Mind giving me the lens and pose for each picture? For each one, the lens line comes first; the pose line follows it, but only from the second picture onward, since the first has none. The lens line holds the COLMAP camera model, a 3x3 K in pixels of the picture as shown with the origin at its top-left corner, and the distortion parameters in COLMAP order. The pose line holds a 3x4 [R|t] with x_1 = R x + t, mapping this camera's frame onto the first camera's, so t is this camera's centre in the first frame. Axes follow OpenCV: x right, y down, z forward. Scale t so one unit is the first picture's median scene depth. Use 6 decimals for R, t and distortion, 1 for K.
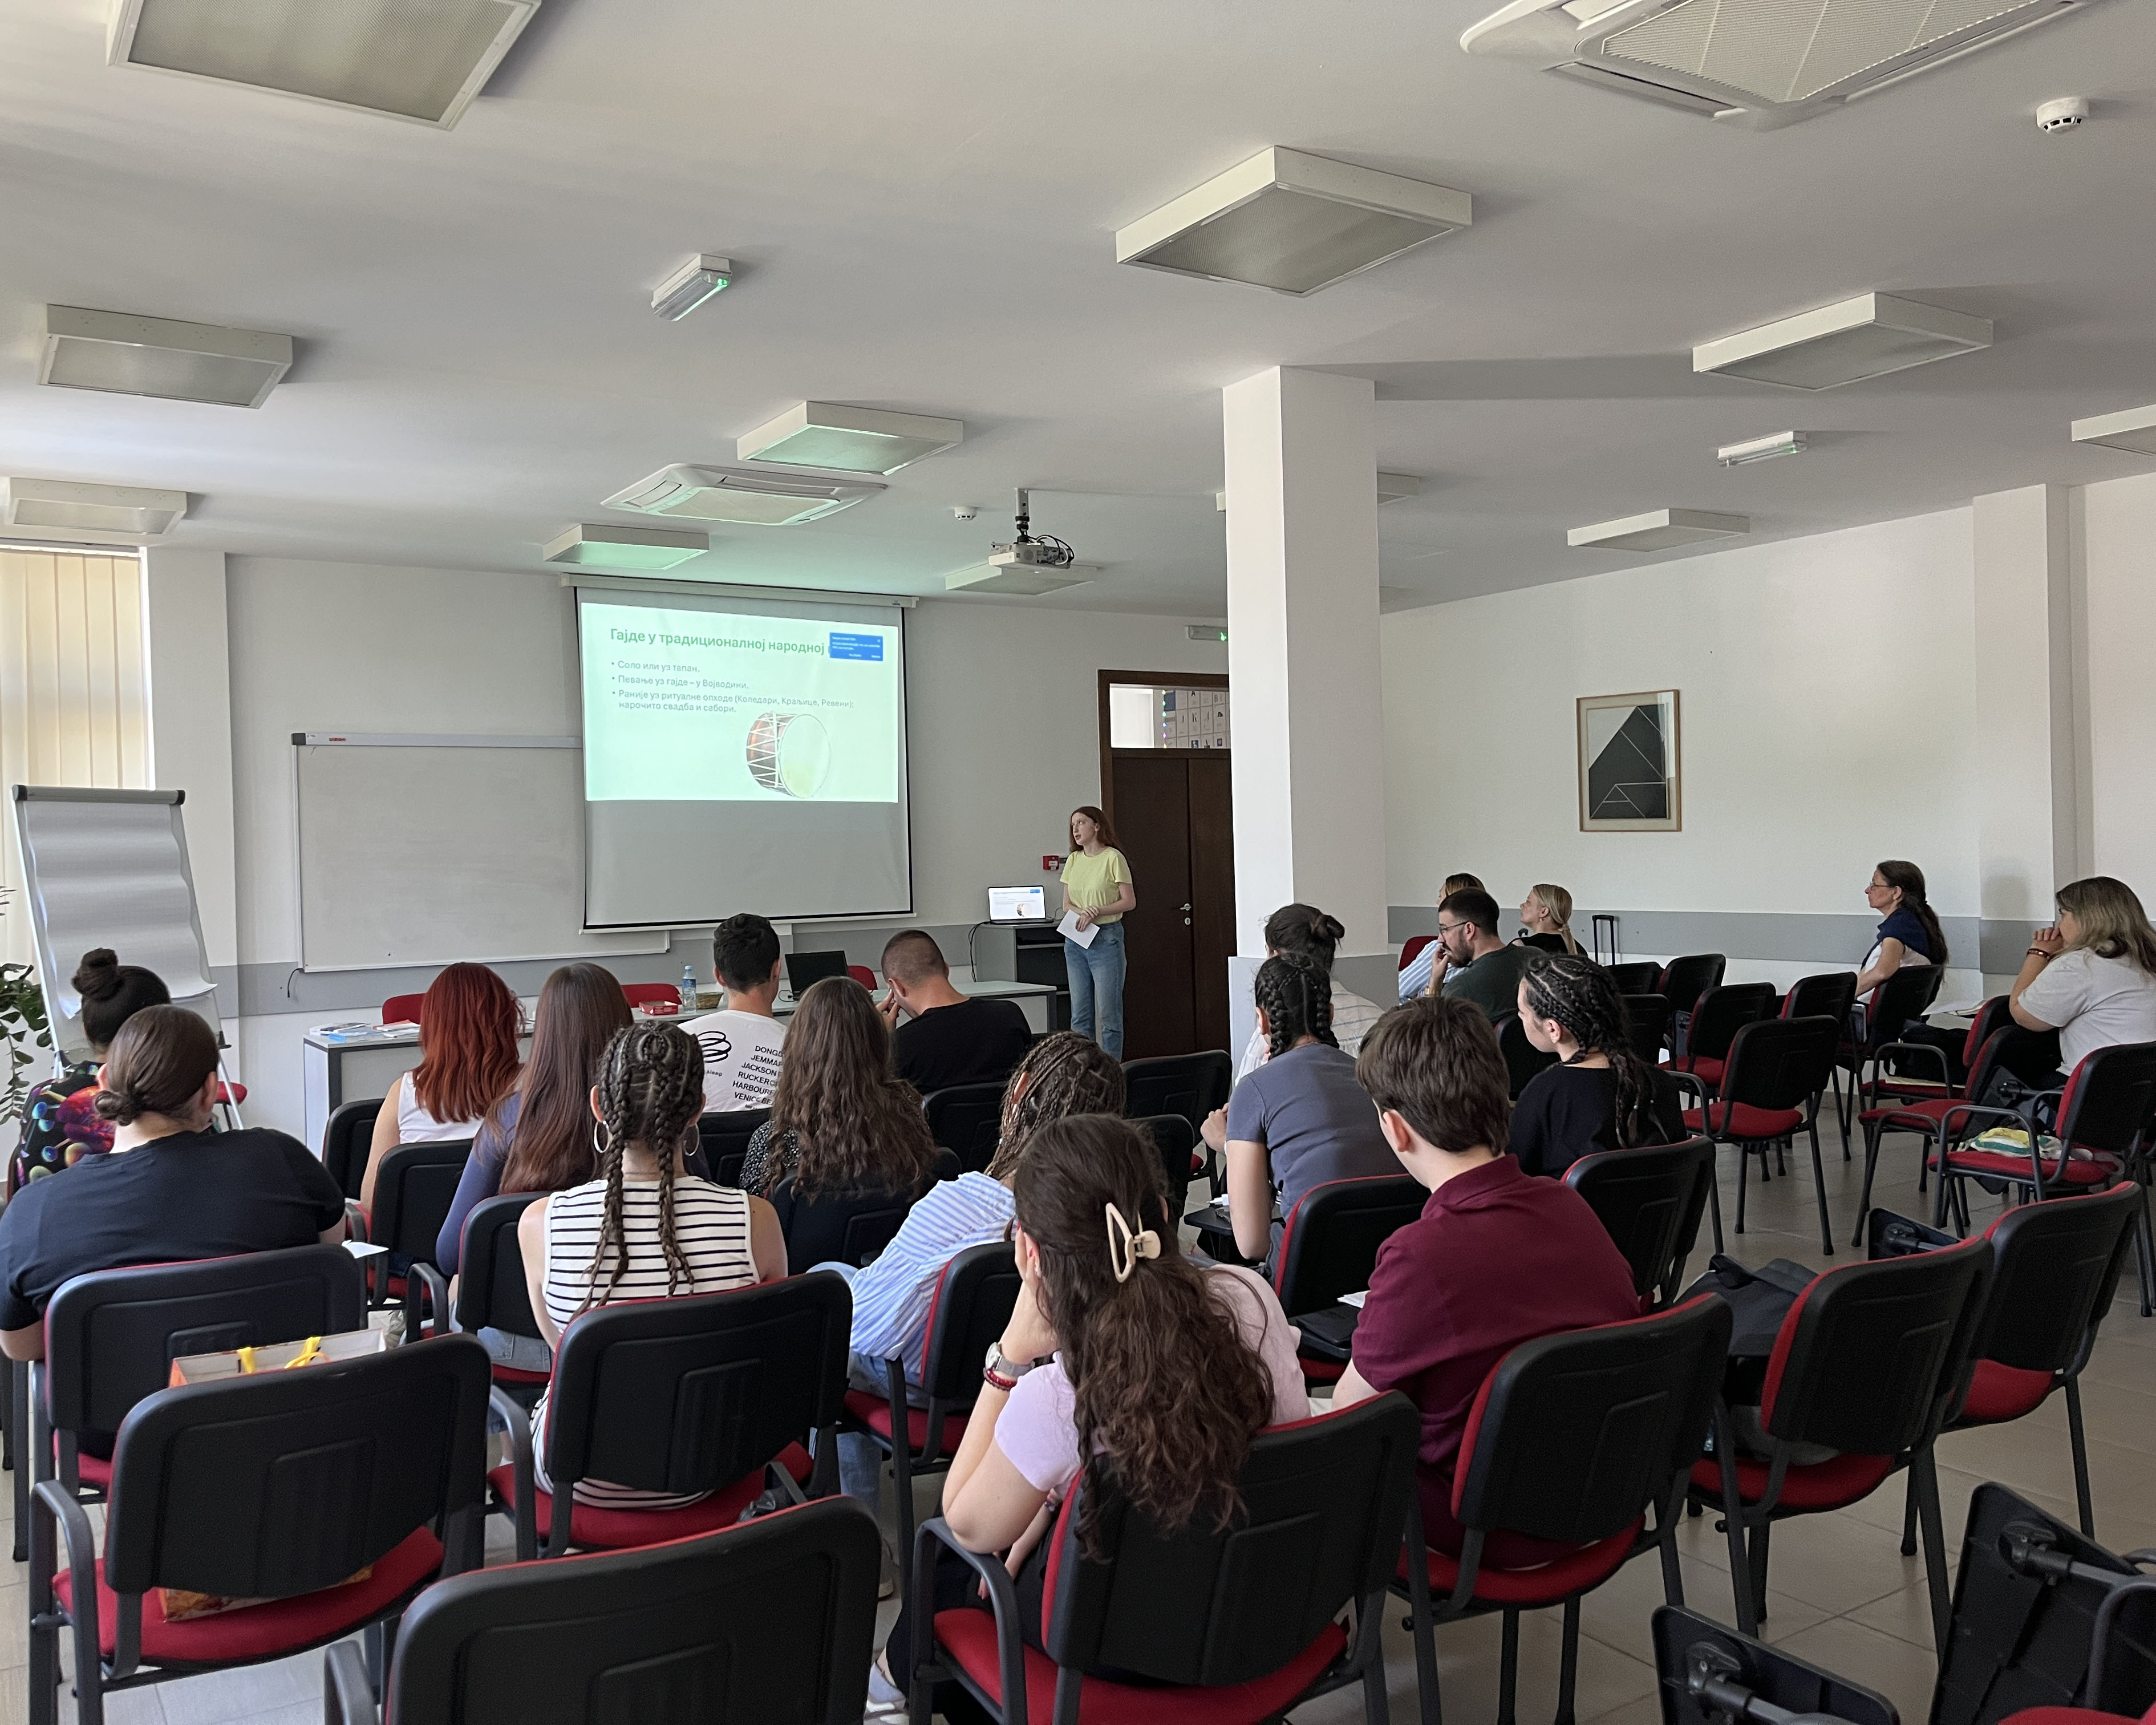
lens RADIAL K [[1759.2, 0, 1077.1], [0, 1759.2, 856.7], [0, 0, 1]] dist [0.048041, -0.057793]
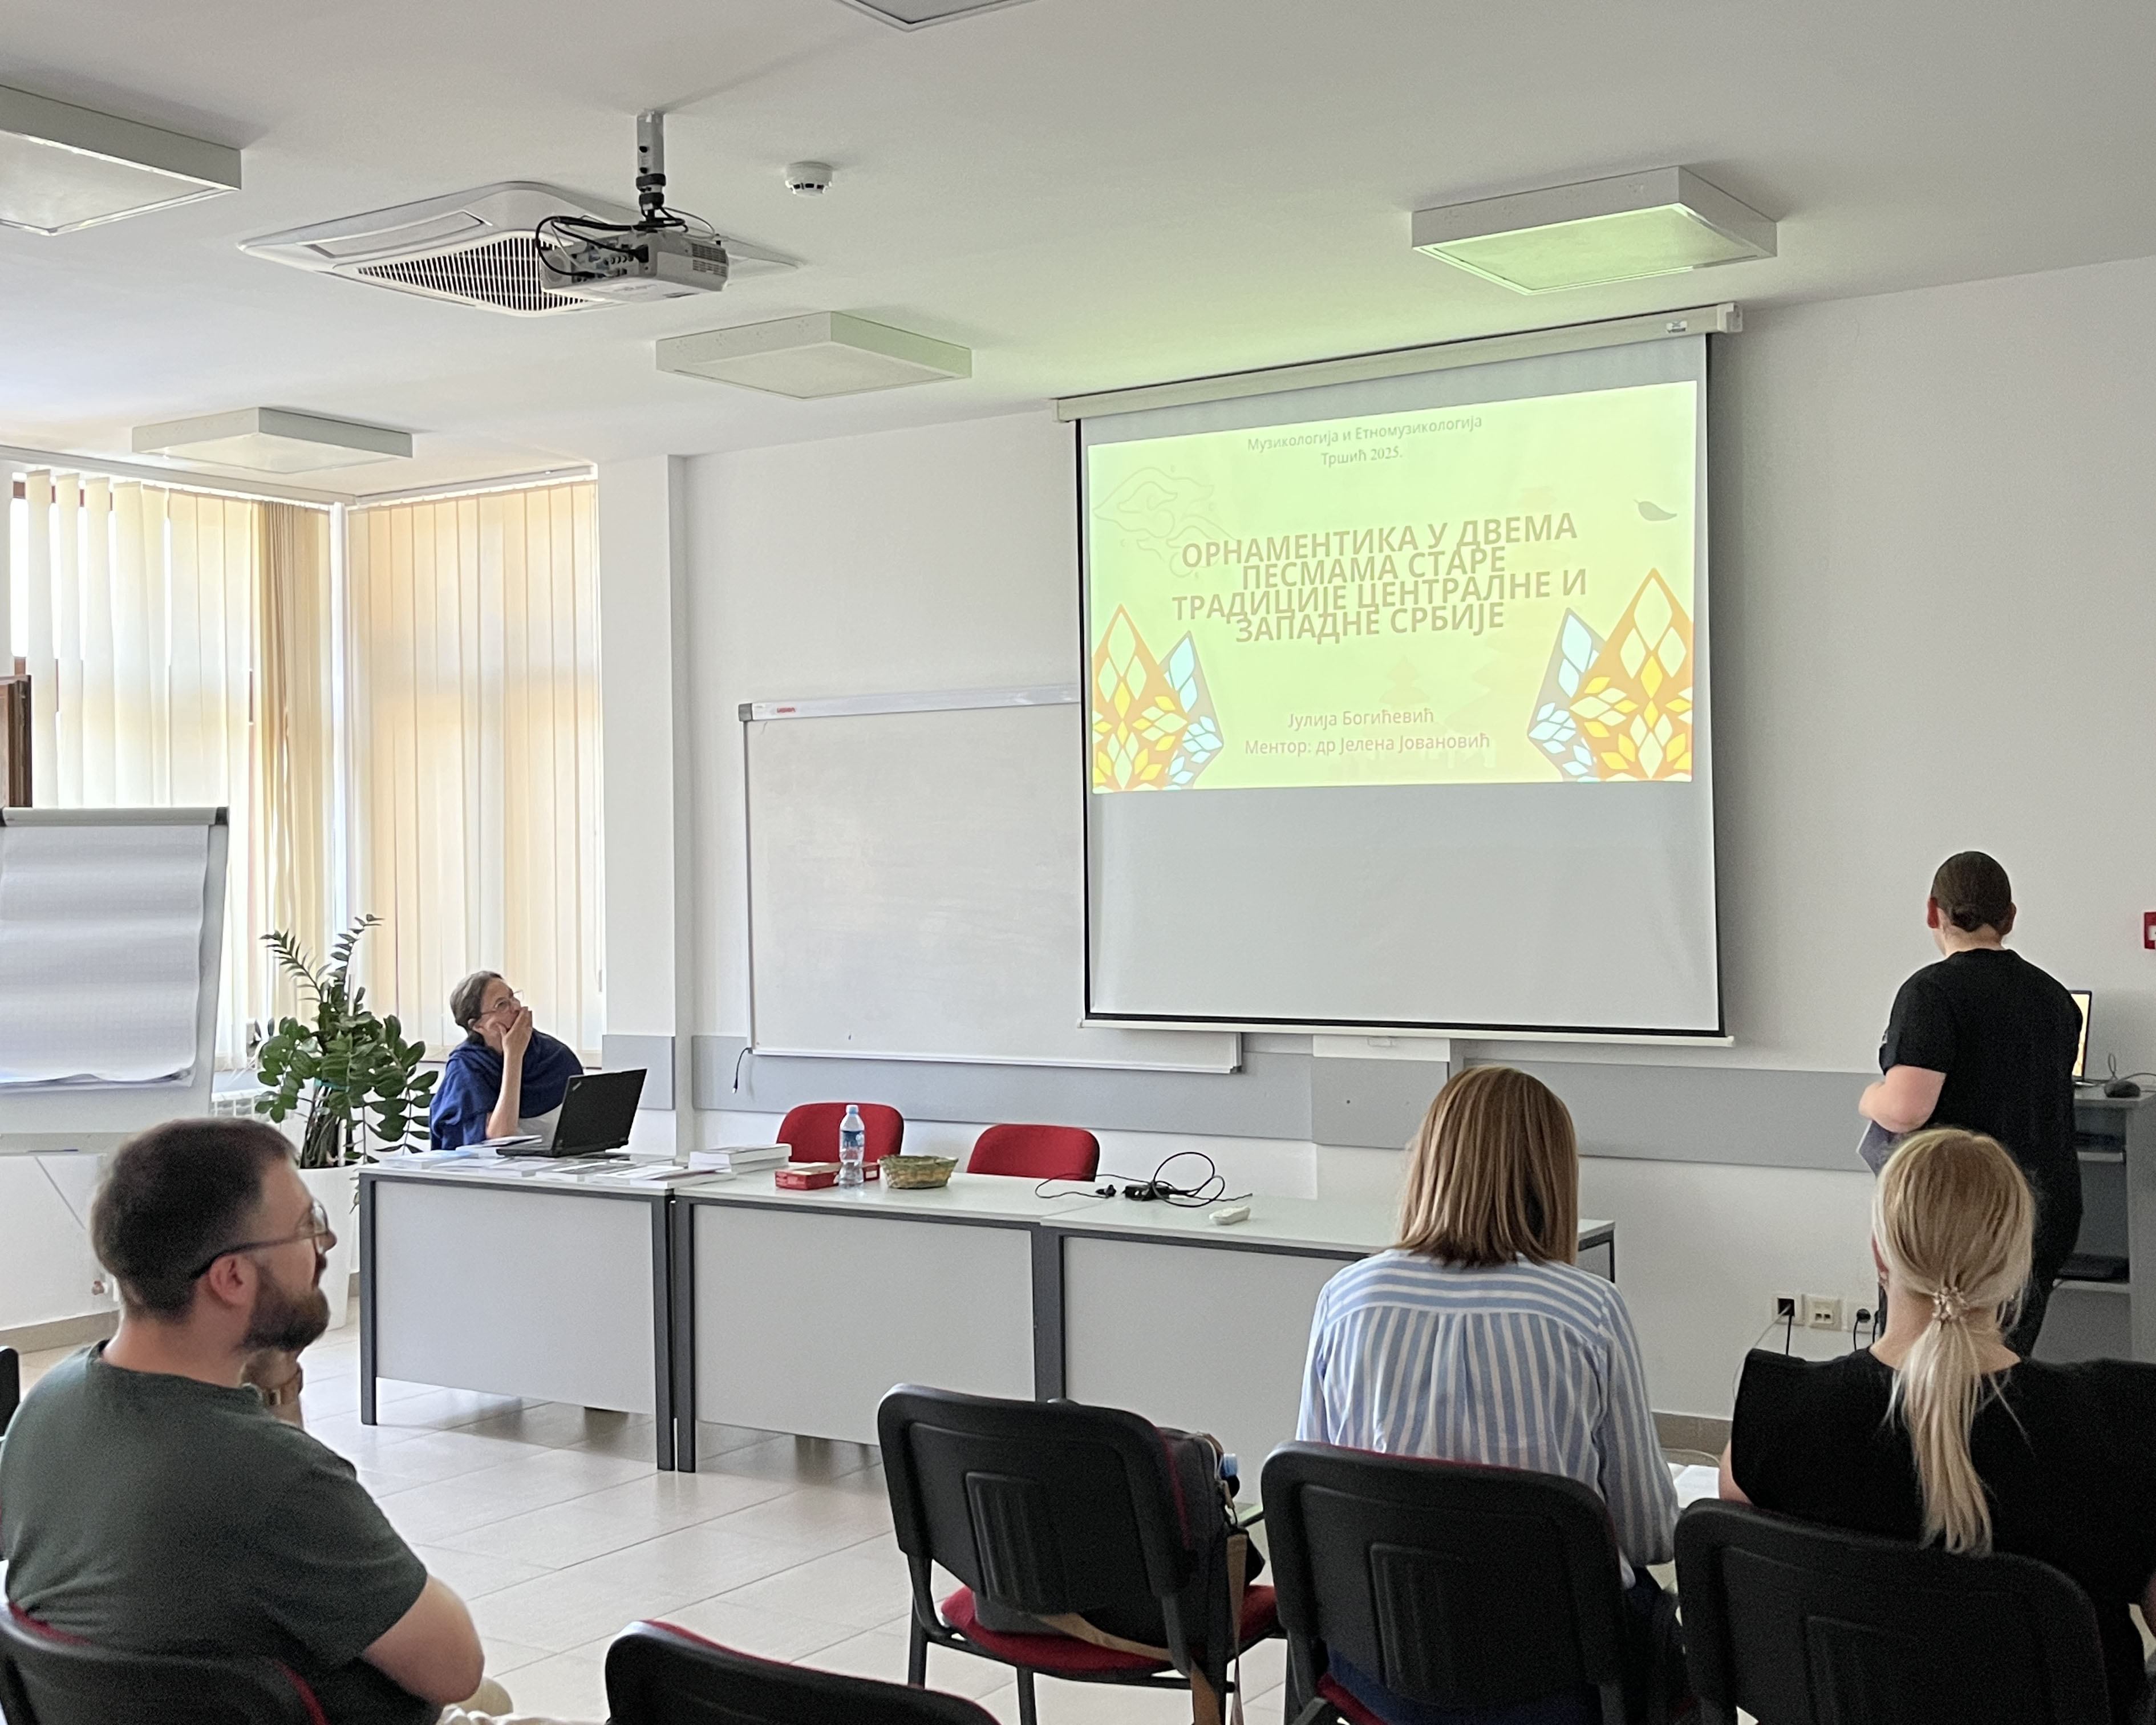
lens RADIAL K [[2600.1, 0, 1033.0], [0, 2600.1, 844.1], [0, 0, 1]] dist [0.078539, 0.000000]
pose [[0.381169, 0.011068, -0.924439, 0.486760], [0.000187, 0.999927, 0.012048, -0.025628], [0.924505, -0.004765, 0.381140, 0.664197]]
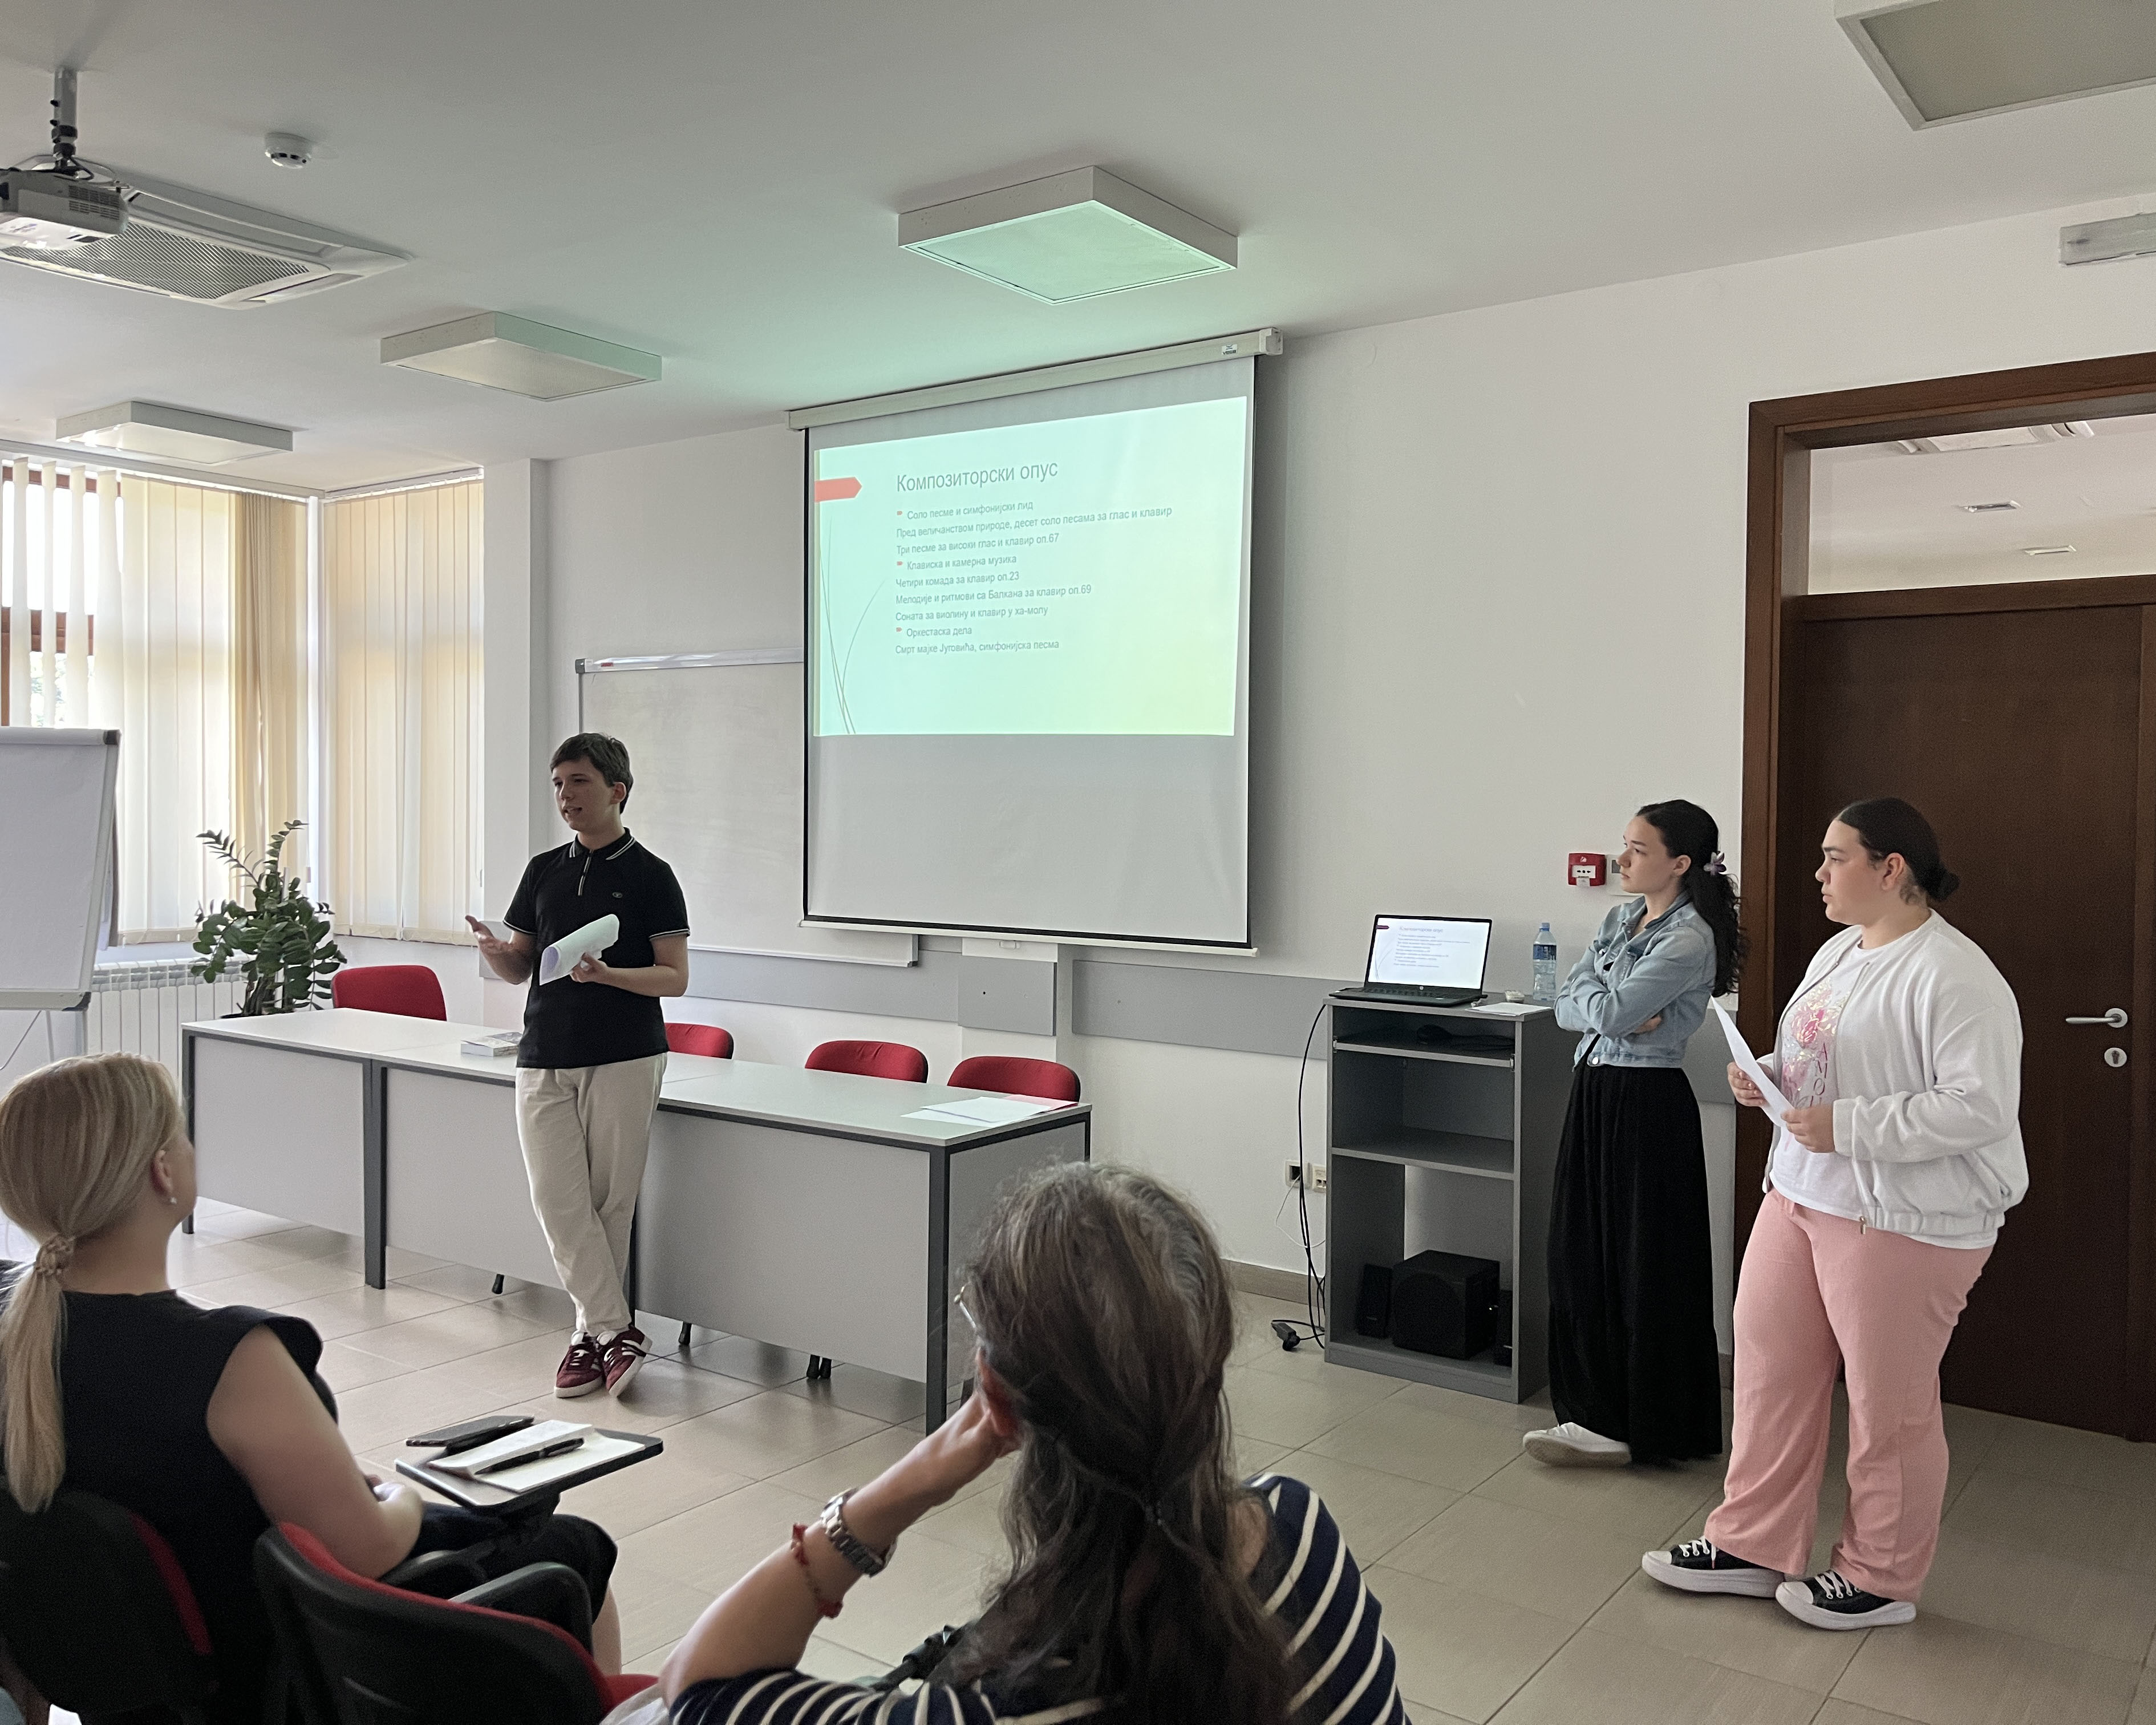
lens RADIAL K [[1759.2, 0, 1156.7], [0, 1759.2, 860.6], [0, 0, 1]] dist [0.048041, -0.057793]
pose [[0.369882, 0.057765, -0.927281, 0.419125], [-0.025089, 0.998322, 0.052182, -0.022523], [0.928740, 0.003964, 0.370711, 0.869402]]
